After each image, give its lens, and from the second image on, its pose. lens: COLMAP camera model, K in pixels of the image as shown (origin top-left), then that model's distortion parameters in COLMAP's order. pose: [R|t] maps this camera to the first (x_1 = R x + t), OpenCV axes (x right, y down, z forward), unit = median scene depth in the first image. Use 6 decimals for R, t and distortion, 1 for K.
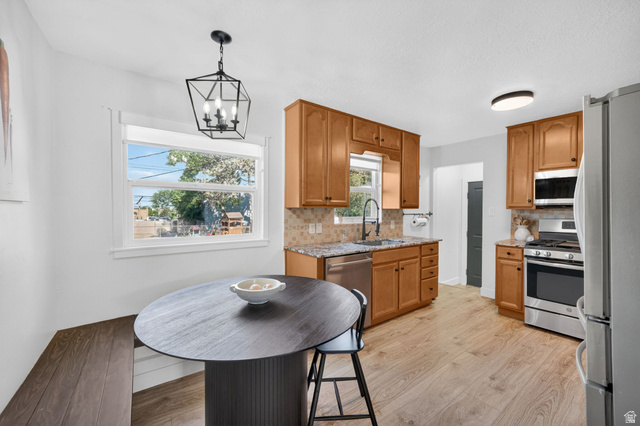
lens RADIAL K [[255.5, 0, 320.4], [0, 255.5, 207.8], [0, 0, 1]] dist [-0.004683, 0.000053]
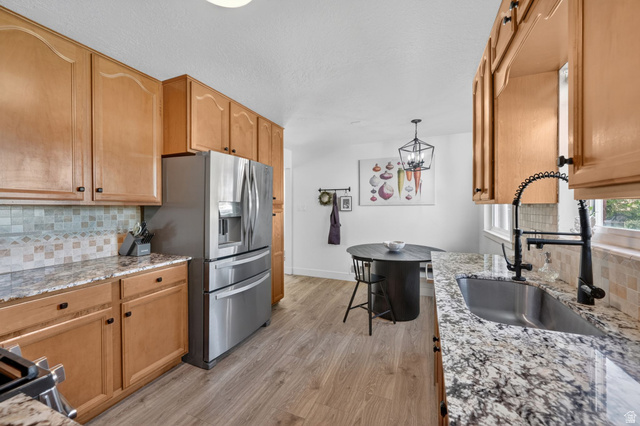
lens RADIAL K [[255.5, 0, 320.4], [0, 255.5, 207.8], [0, 0, 1]] dist [-0.004683, 0.000053]
pose [[-0.854070, -0.001126, -0.520157, 0.664605], [0.003219, 0.999967, -0.007450, 0.012506], [0.520149, -0.008037, -0.854038, 1.201671]]
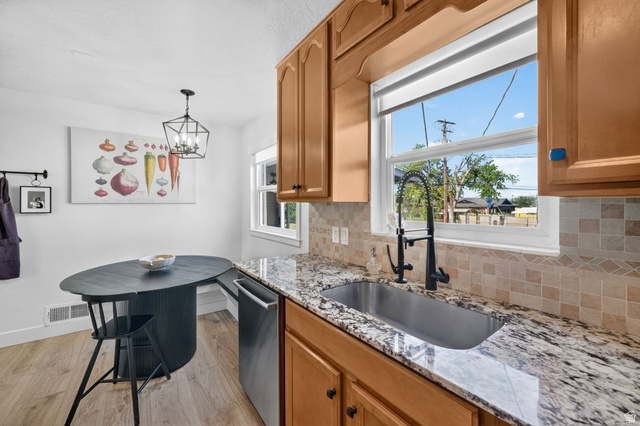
lens RADIAL K [[255.5, 0, 320.4], [0, 255.5, 207.8], [0, 0, 1]] dist [-0.004683, 0.000053]
pose [[-0.000196, 0.002054, -0.999998, 0.575637], [0.011834, 0.999928, 0.002051, 0.011884], [0.999930, -0.011833, -0.000220, 0.926073]]
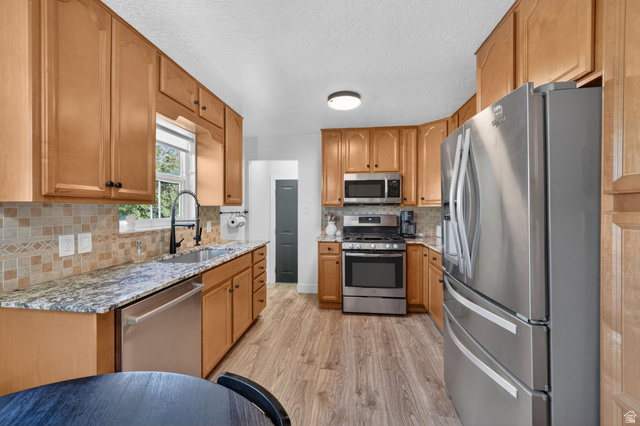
lens RADIAL K [[255.5, 0, 320.4], [0, 255.5, 207.8], [0, 0, 1]] dist [-0.004683, 0.000053]
pose [[0.687700, -0.001346, 0.725994, -0.049415], [-0.004631, 0.999970, 0.006241, 0.003617], [-0.725980, -0.007654, 0.687673, 0.302636]]
